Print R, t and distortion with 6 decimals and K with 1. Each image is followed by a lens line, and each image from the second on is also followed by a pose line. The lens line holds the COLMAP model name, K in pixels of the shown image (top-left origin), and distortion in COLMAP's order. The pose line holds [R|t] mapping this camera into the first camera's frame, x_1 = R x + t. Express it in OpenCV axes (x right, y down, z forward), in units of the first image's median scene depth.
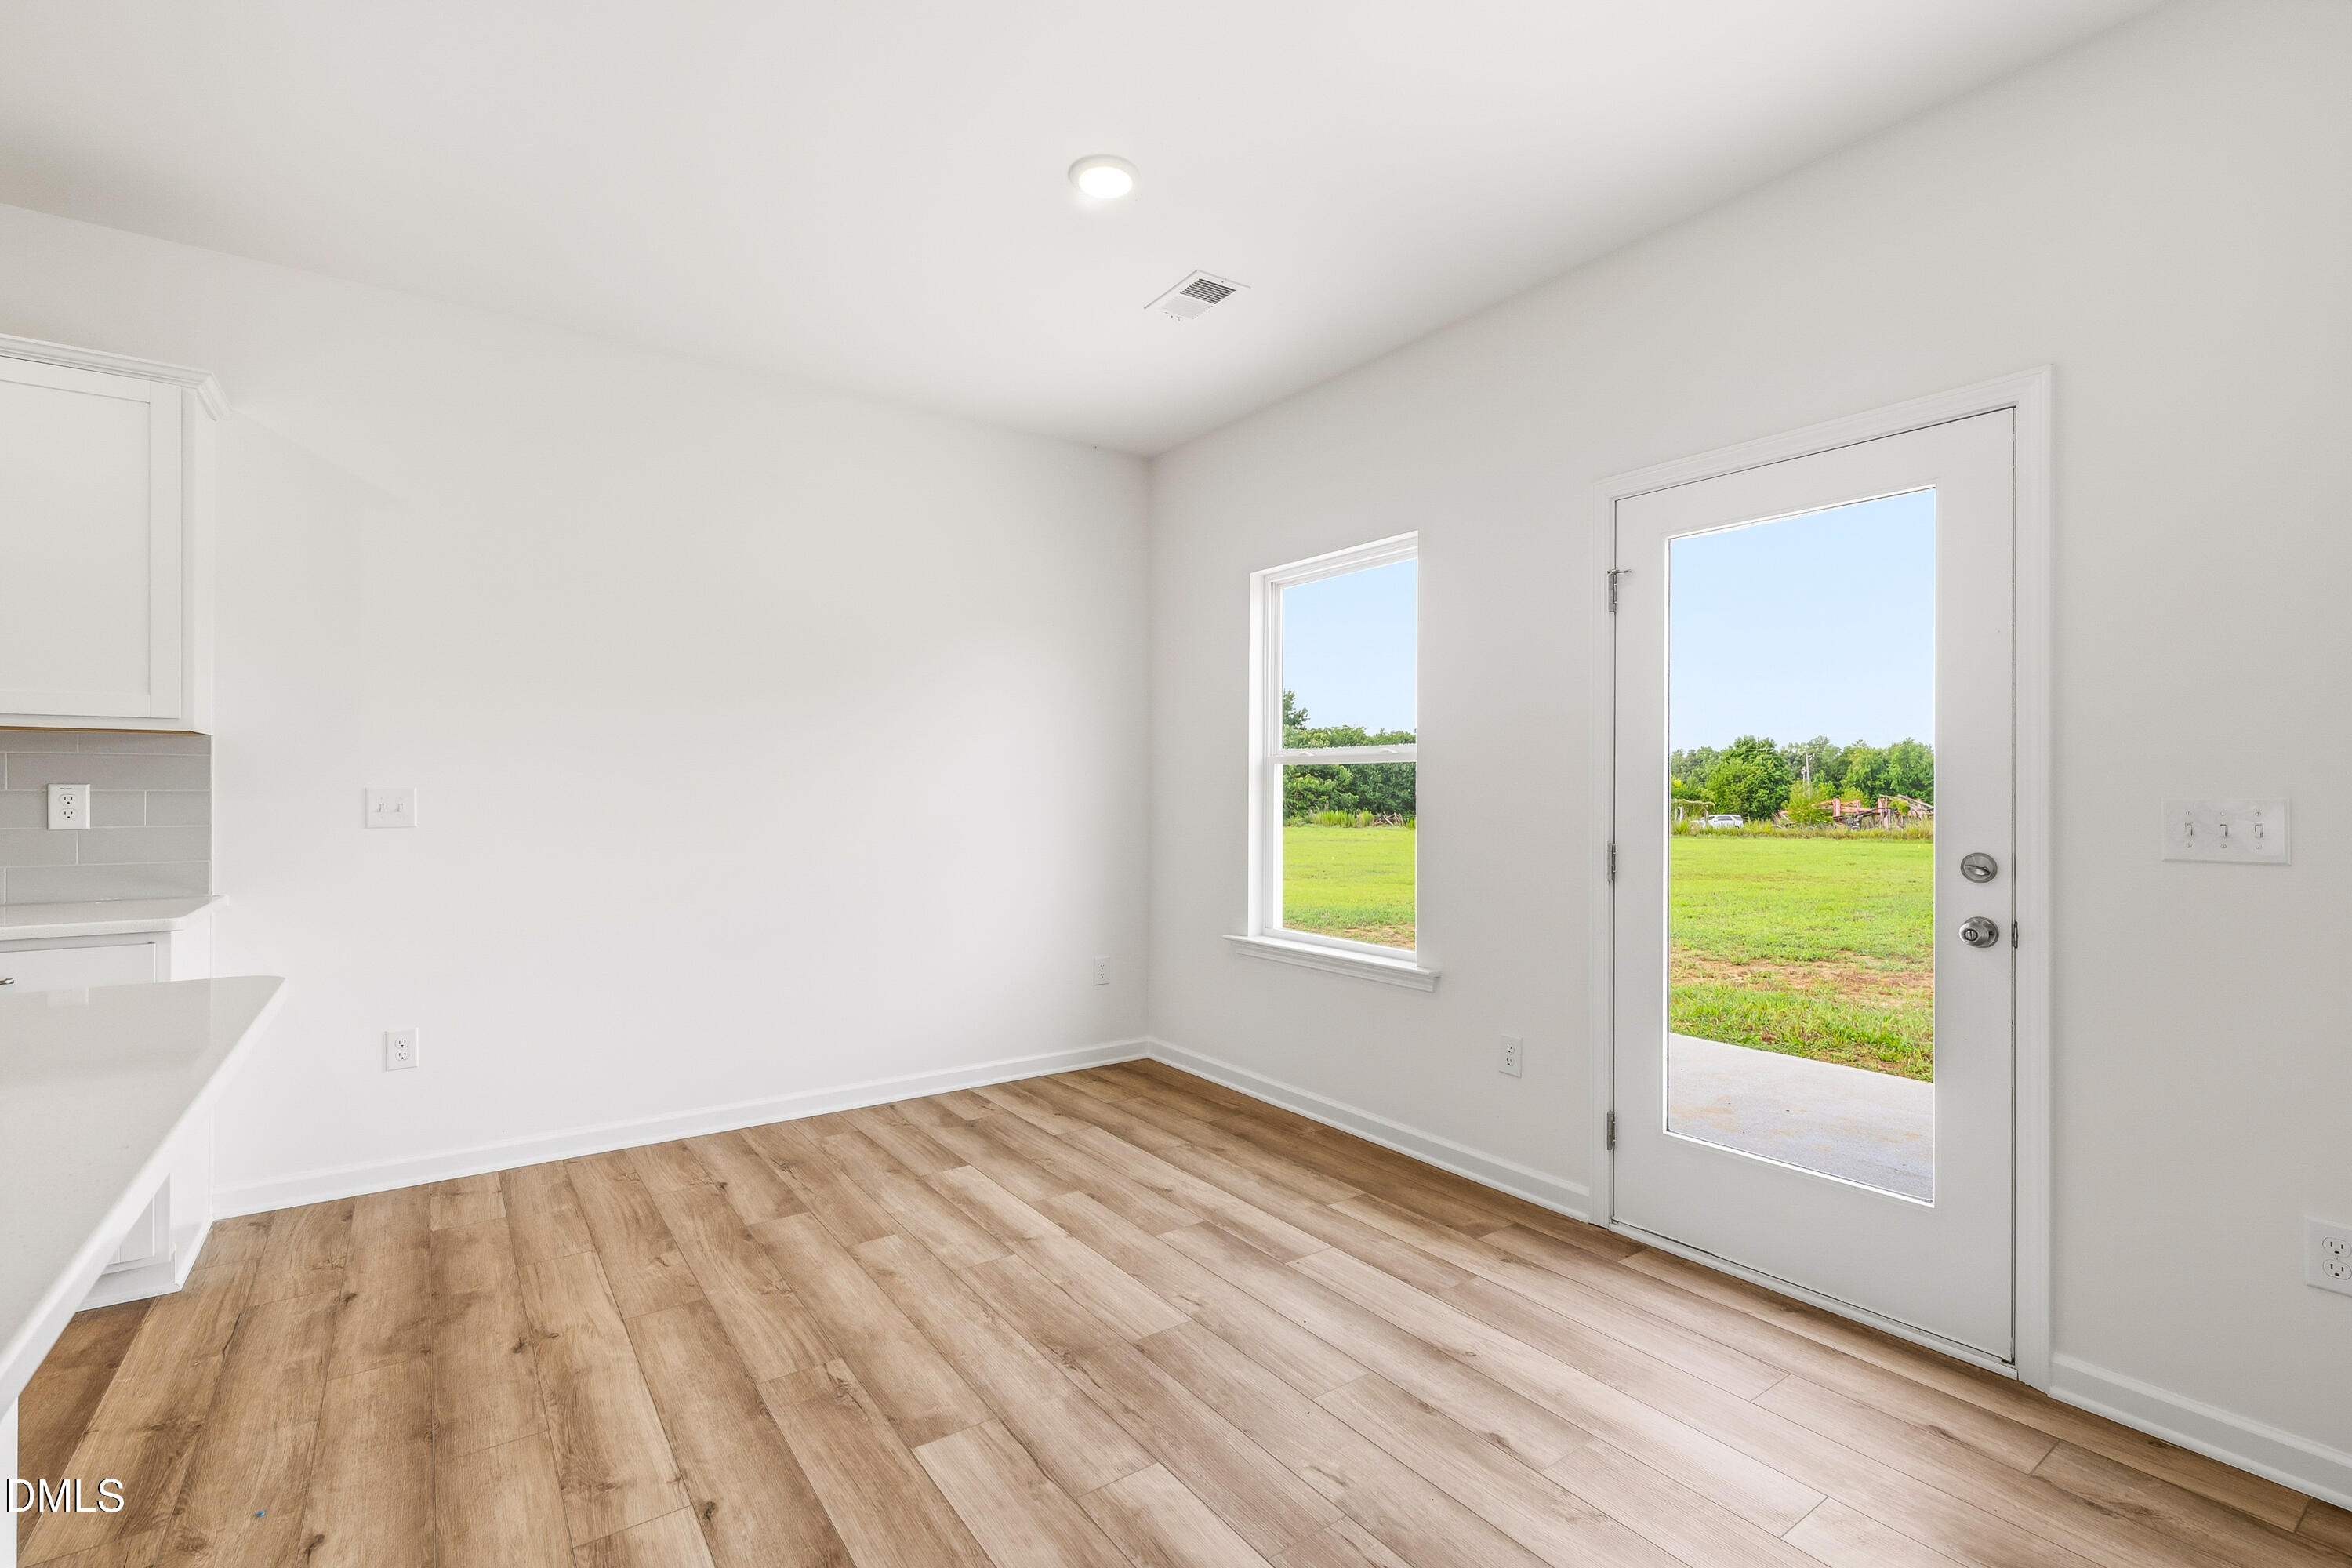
lens RADIAL K [[1044.6, 0, 1170.1], [0, 1044.6, 787.1], [0, 0, 1]] dist [-0.000927, 0.000038]
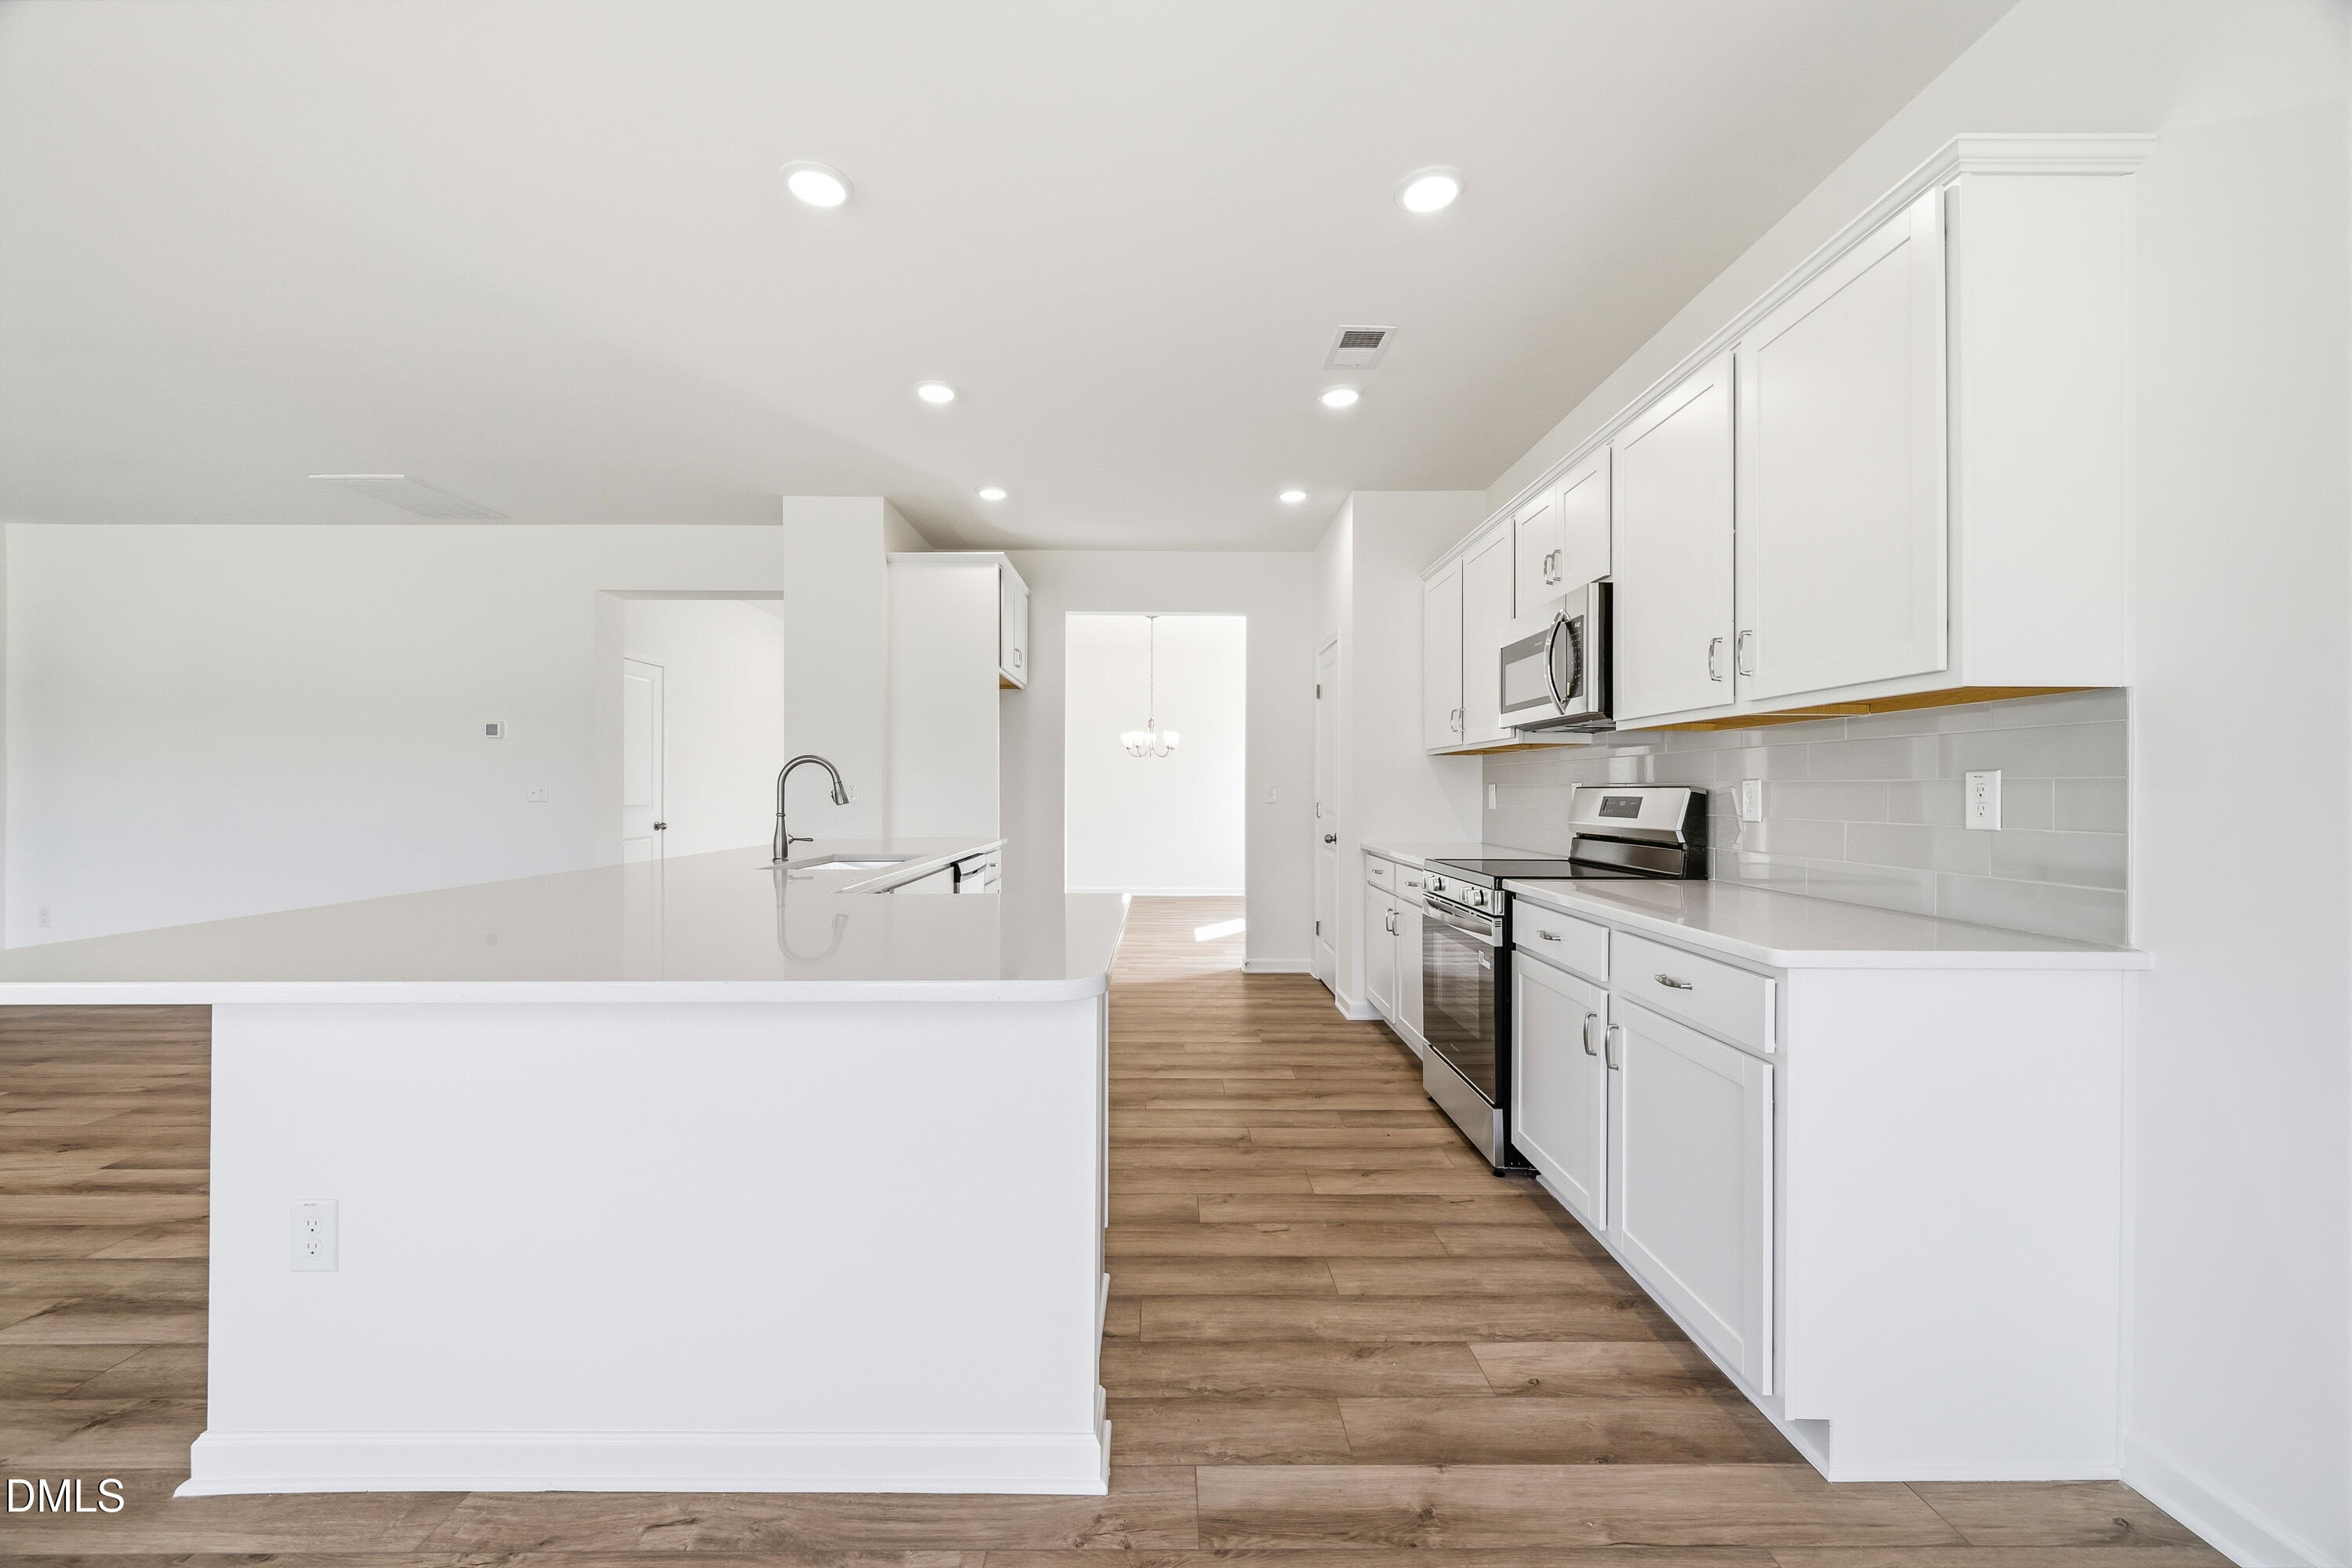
lens RADIAL K [[924.4, 0, 1167.8], [0, 924.4, 786.9], [0, 0, 1]] dist [-0.001123, -0.000057]
pose [[-0.571628, -0.007974, -0.820474, -0.158352], [-0.004053, 0.999968, -0.006894, 0.016078], [0.820503, -0.000615, -0.571642, 0.902131]]
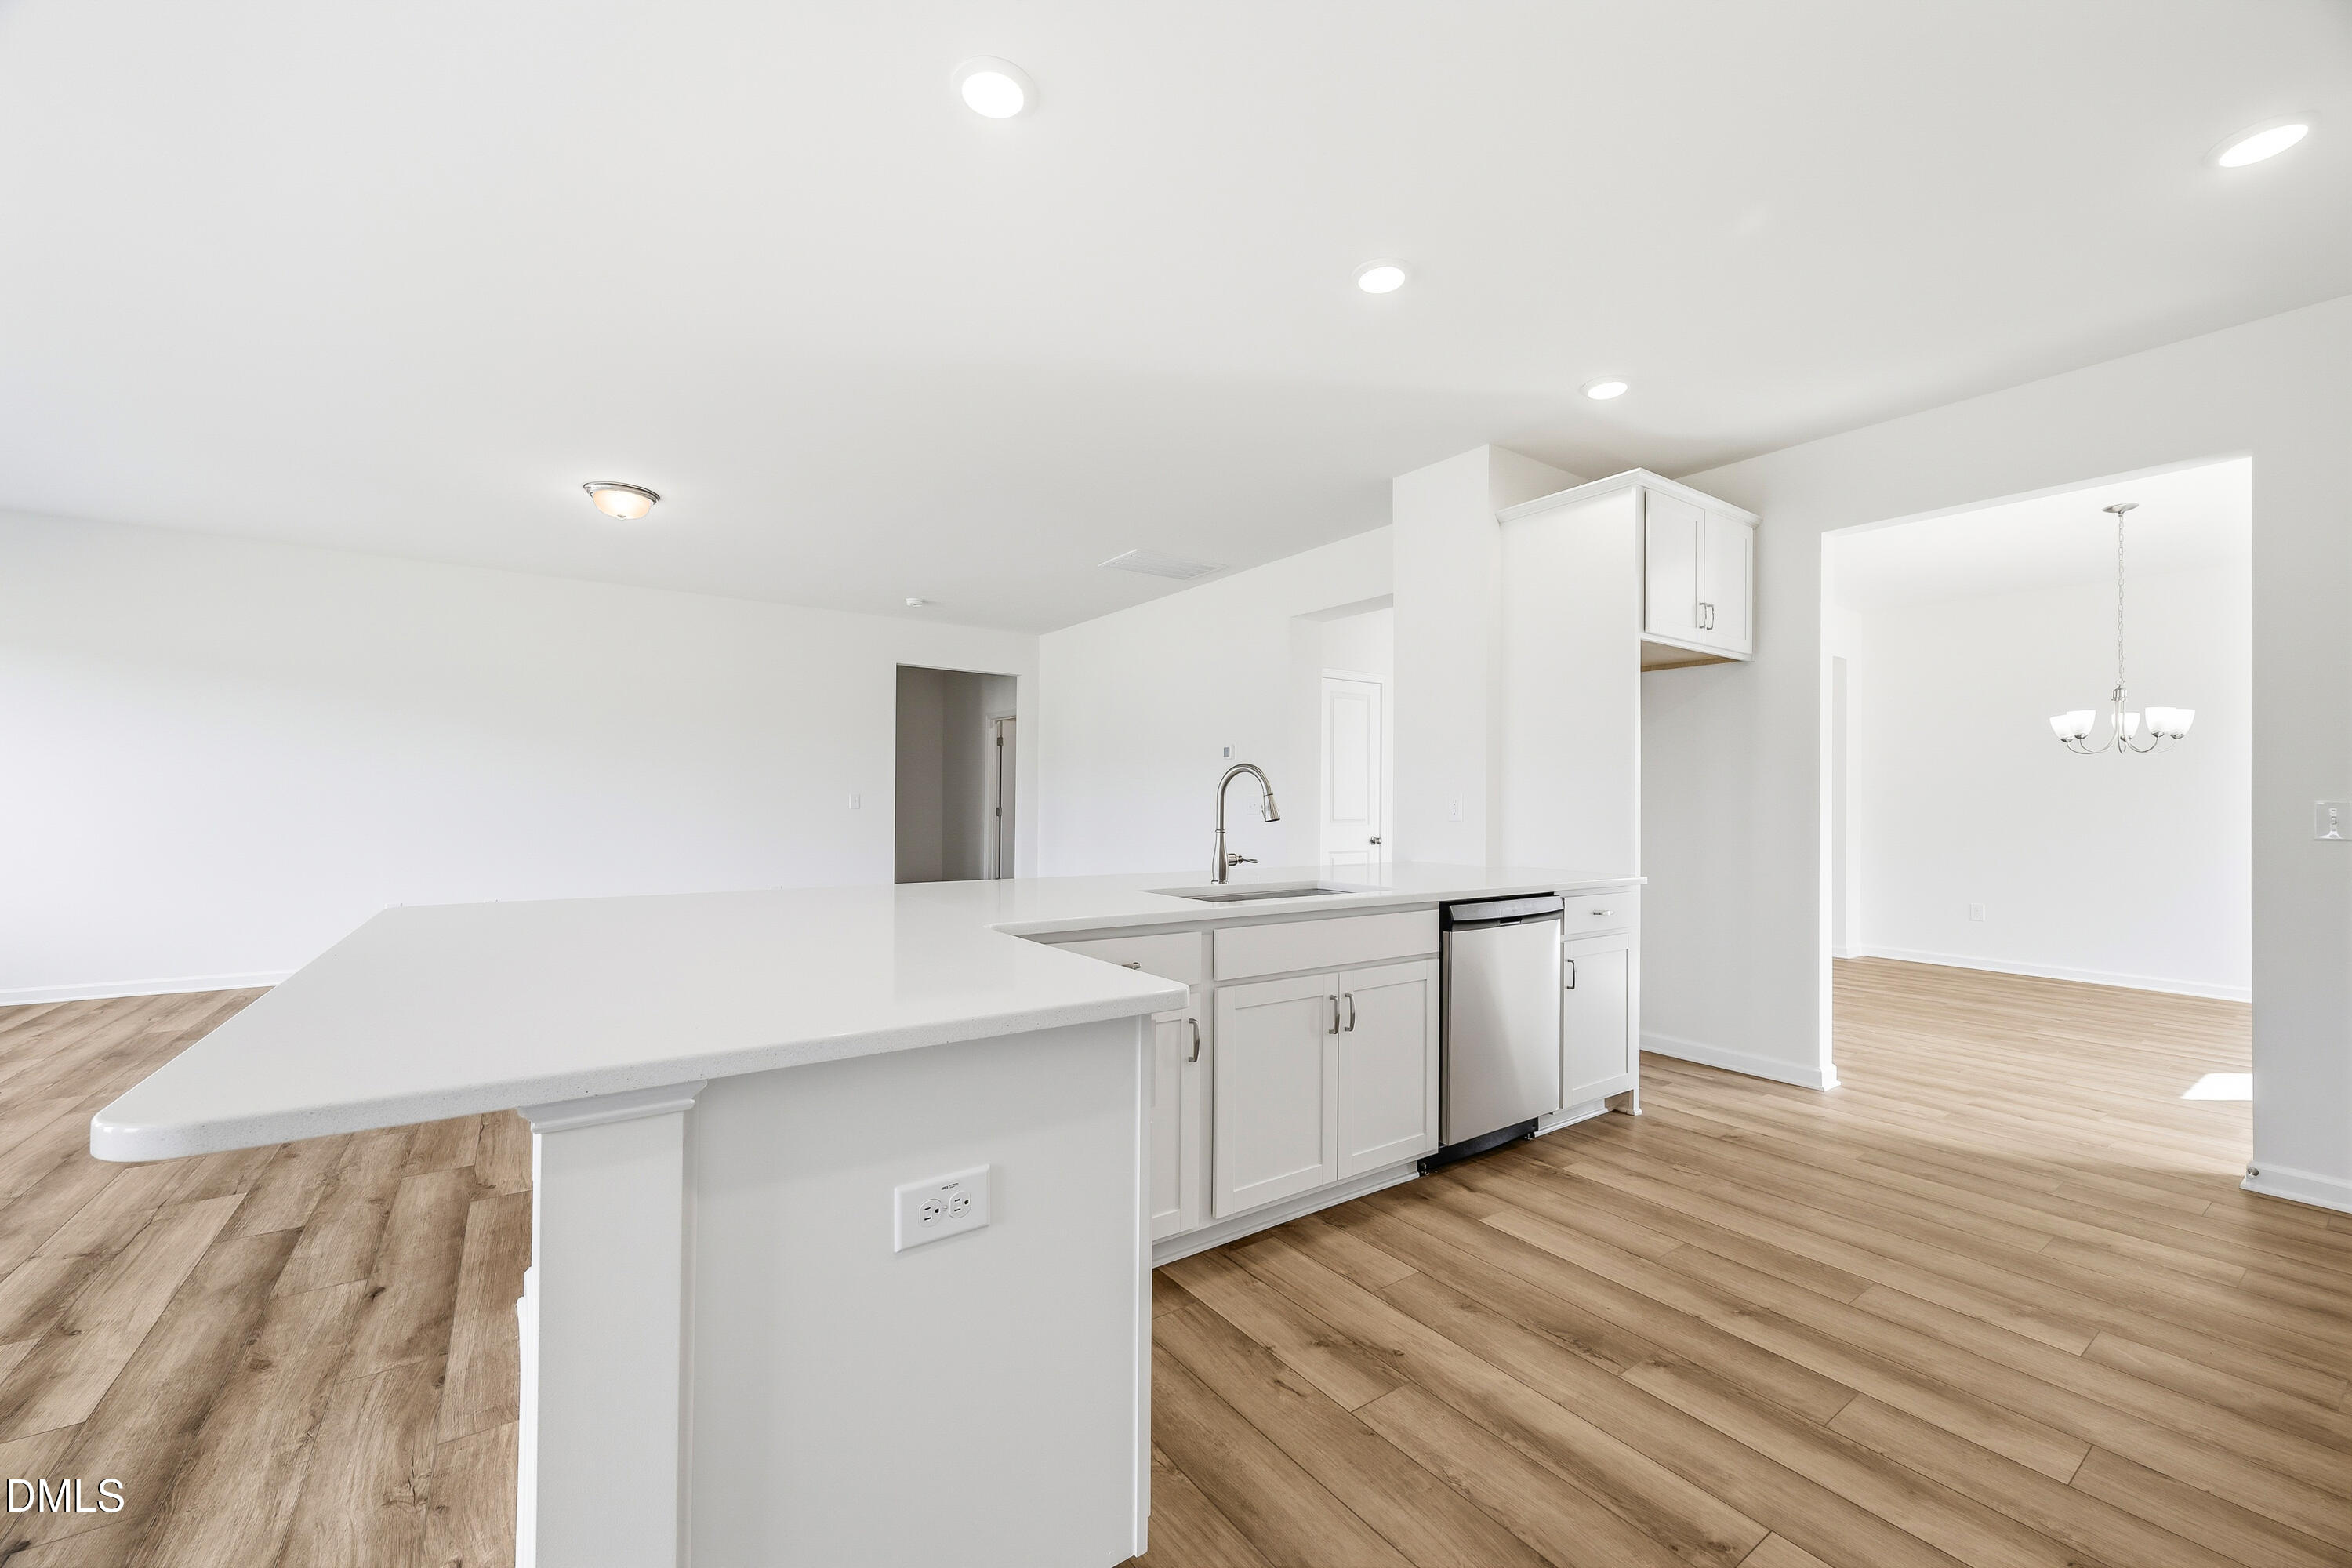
lens RADIAL K [[911.5, 0, 1165.3], [0, 911.5, 796.9], [0, 0, 1]] dist [-0.000990, -0.000251]
pose [[-0.999885, -0.012770, 0.008153, -0.822429], [-0.012825, 0.999896, -0.006655, 0.013746], [-0.008067, -0.006758, -0.999945, 0.857979]]
